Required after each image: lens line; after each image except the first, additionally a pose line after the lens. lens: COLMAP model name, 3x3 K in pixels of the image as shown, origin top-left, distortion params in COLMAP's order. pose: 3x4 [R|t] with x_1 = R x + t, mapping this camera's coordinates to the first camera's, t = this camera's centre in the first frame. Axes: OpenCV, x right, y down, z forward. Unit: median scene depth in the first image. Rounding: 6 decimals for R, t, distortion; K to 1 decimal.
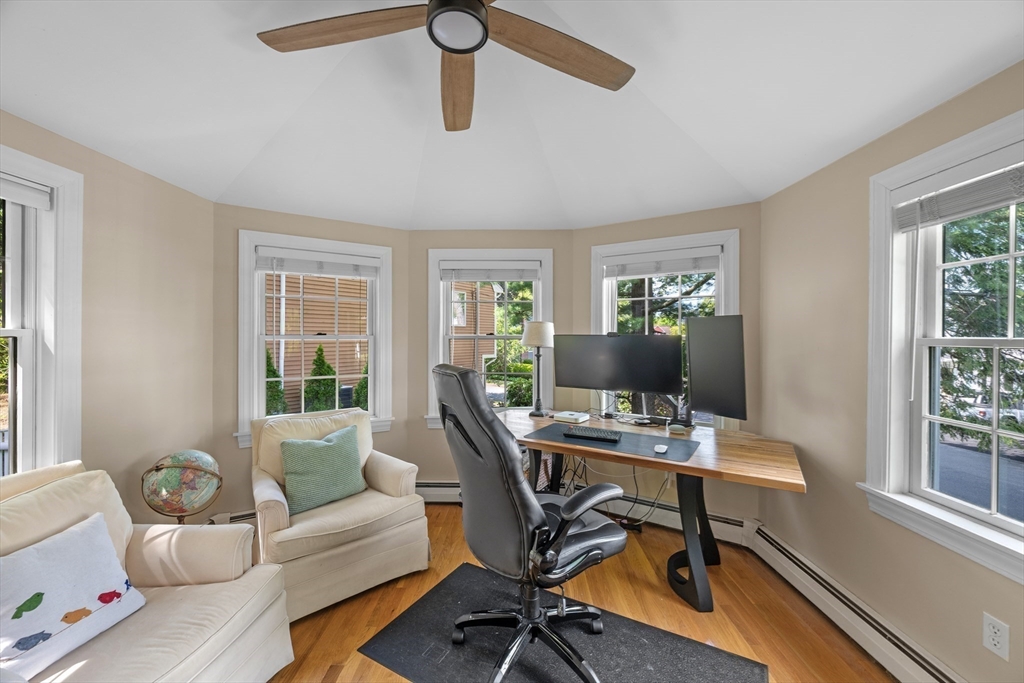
lens RADIAL K [[410.1, 0, 517.4], [0, 410.1, 338.0], [0, 0, 1]] dist [-0.000498, 0.000893]
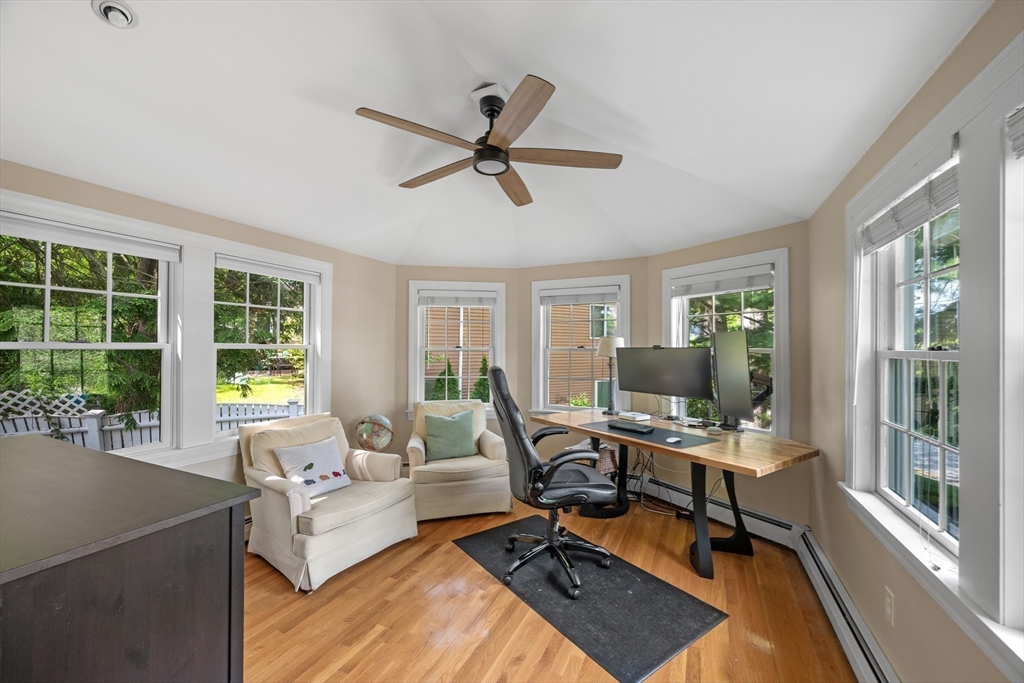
lens RADIAL K [[410.1, 0, 512.4], [0, 410.1, 347.8], [0, 0, 1]] dist [-0.000498, 0.000893]
pose [[0.907048, 0.000060, -0.421028, 0.391407], [-0.003185, 0.999972, -0.006718, 0.002485], [0.421016, 0.007434, 0.907023, -0.291788]]
